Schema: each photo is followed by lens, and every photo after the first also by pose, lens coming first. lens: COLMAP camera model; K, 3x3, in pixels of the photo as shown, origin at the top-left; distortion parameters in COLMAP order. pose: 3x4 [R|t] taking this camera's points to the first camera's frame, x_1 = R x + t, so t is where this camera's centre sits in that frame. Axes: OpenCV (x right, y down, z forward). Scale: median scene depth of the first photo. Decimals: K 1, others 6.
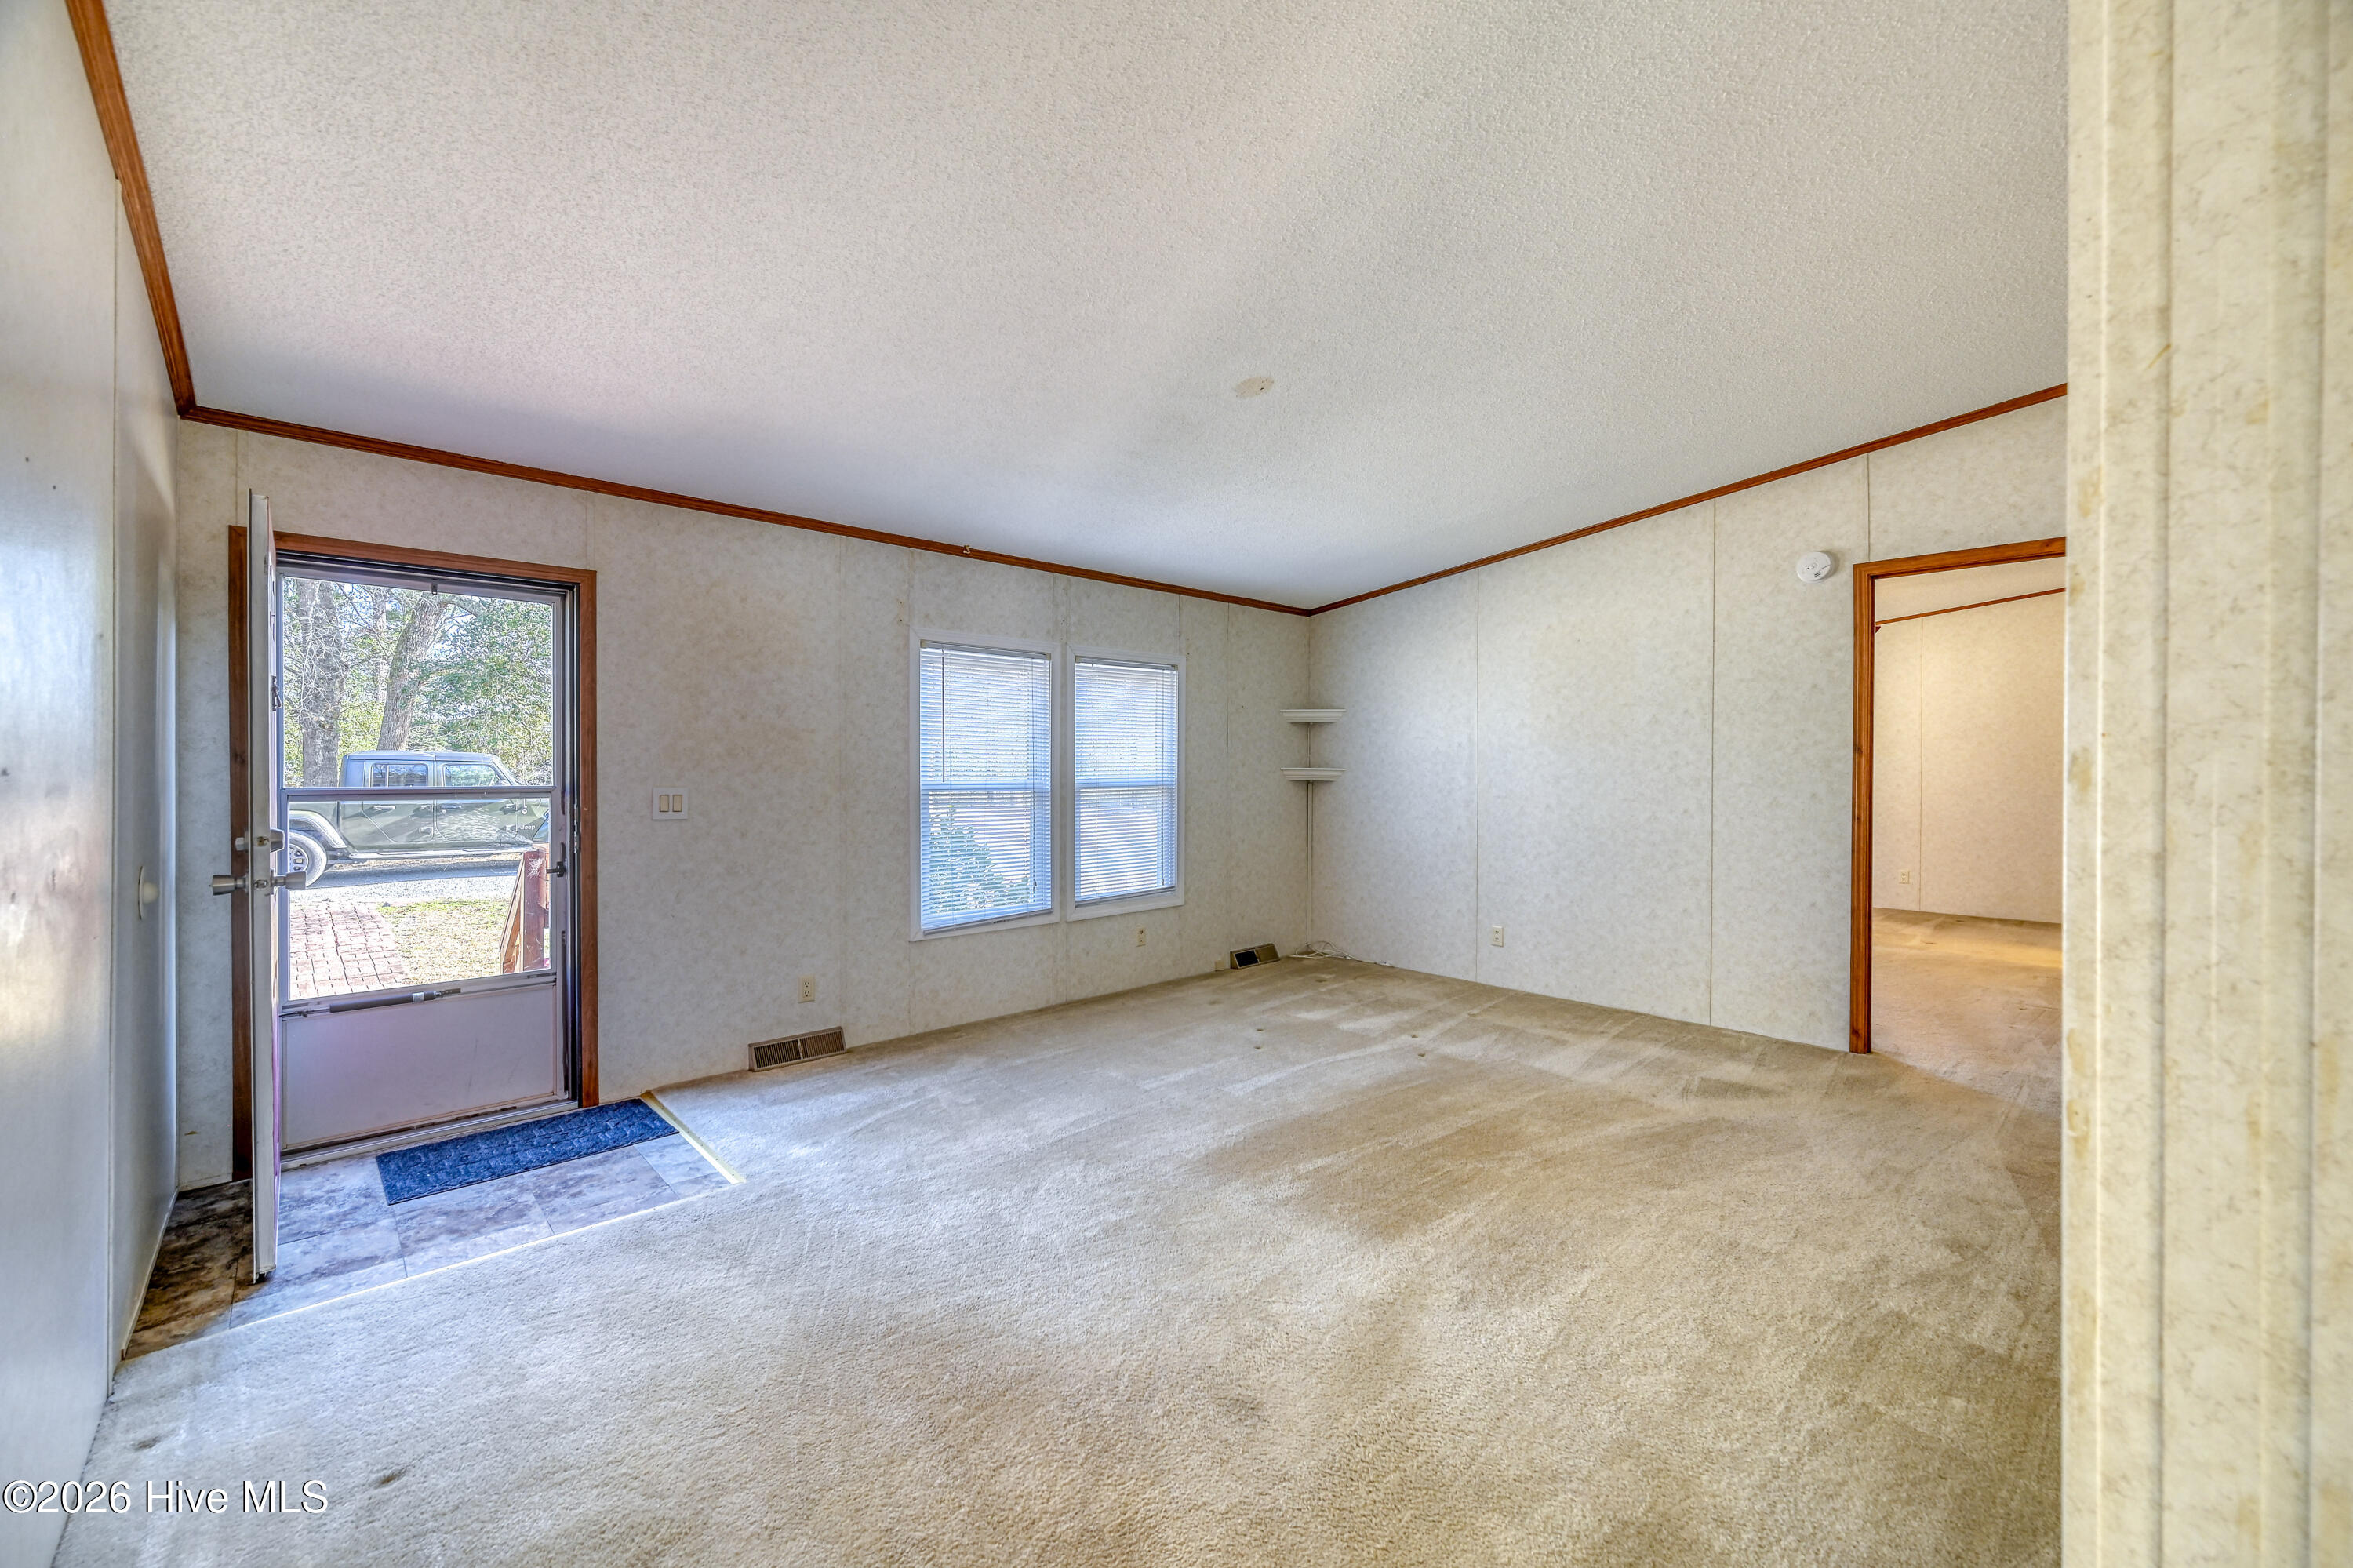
lens RADIAL K [[950.3, 0, 1172.8], [0, 950.3, 771.6], [0, 0, 1]] dist [-0.000015, 0.000004]
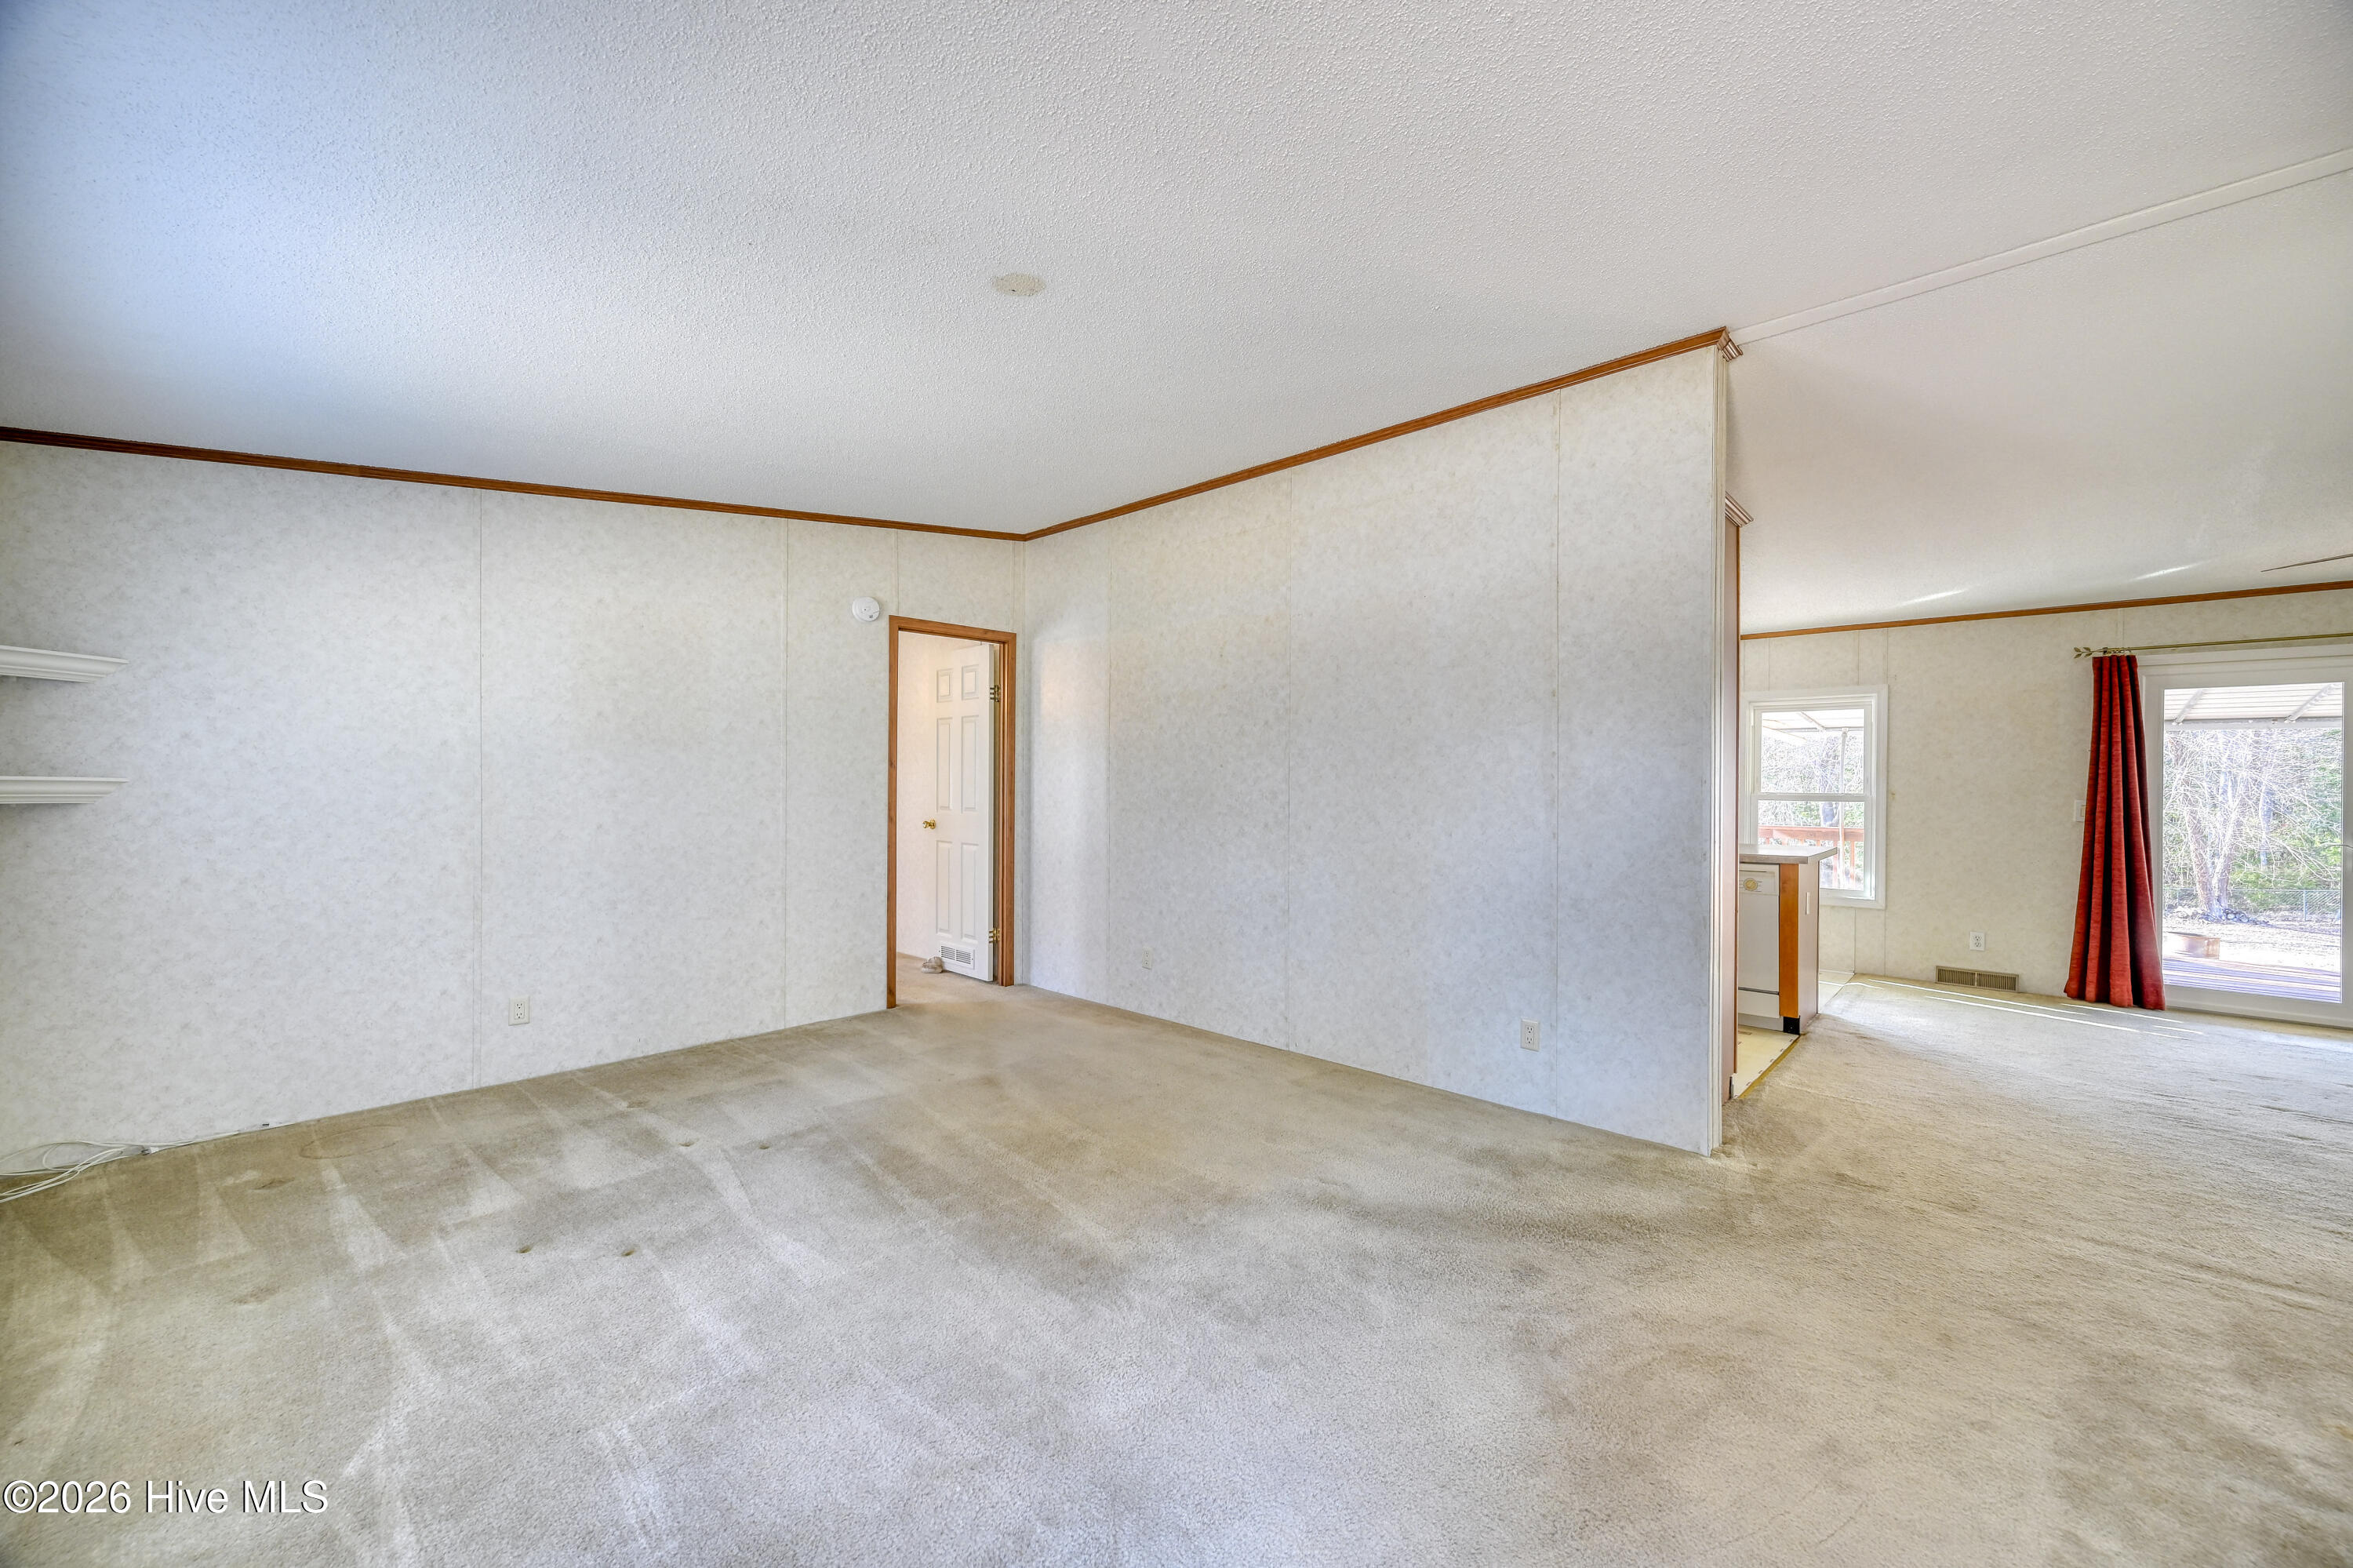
lens RADIAL K [[928.2, 0, 1177.6], [0, 928.2, 785.0], [0, 0, 1]] dist [0.000000, 0.000025]
pose [[-0.078507, -0.002611, 0.996910, -0.505524], [0.004322, 0.999986, 0.002960, 0.001843], [-0.996904, 0.004541, -0.078495, 0.703626]]
